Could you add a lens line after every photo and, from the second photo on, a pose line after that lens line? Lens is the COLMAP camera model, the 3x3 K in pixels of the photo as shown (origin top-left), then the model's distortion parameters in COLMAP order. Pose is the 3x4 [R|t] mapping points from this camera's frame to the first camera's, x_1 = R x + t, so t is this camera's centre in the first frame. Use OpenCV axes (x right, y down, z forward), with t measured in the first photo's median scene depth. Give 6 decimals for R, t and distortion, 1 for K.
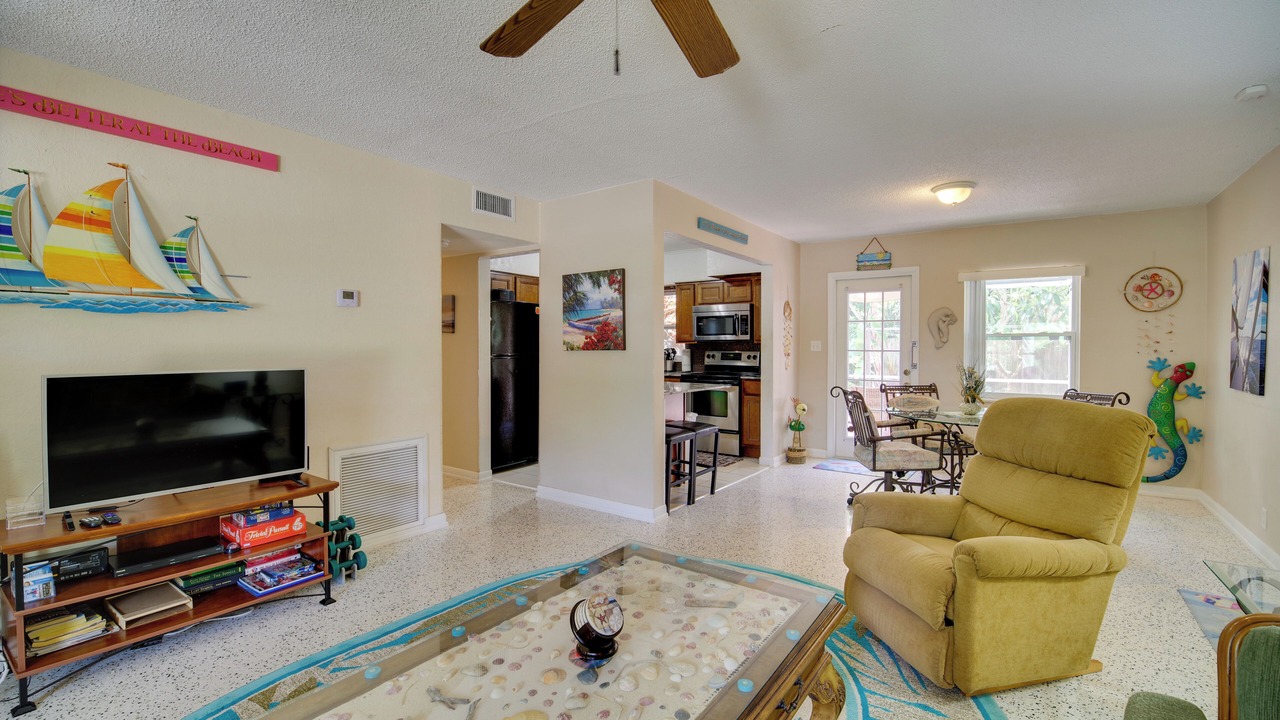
lens RADIAL K [[571.6, 0, 639.2], [0, 571.6, 355.1], [0, 0, 1]] dist [-0.012093, -0.000314]
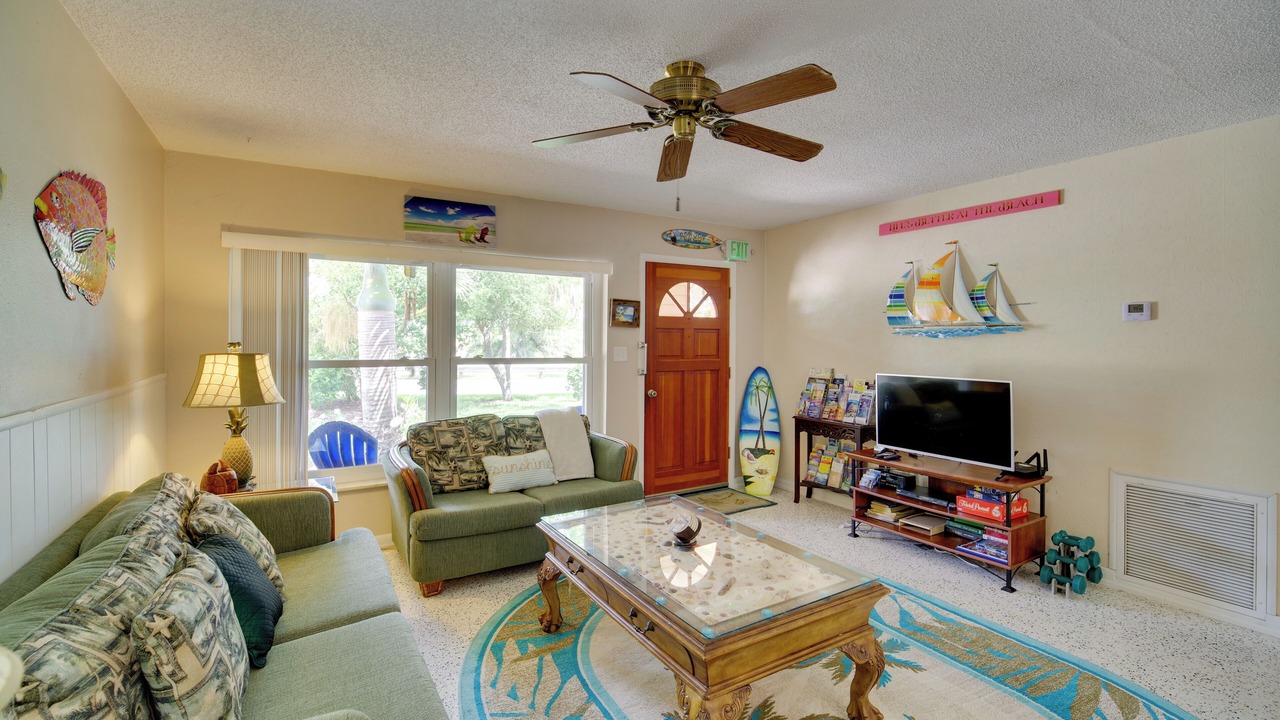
lens RADIAL K [[571.6, 0, 639.2], [0, 571.6, 355.1], [0, 0, 1]] dist [-0.012093, -0.000314]
pose [[-0.416002, 0.018464, -0.909176, 0.818522], [-0.018325, 0.999421, 0.028681, -0.053204], [0.909179, 0.028592, -0.415422, 0.833802]]
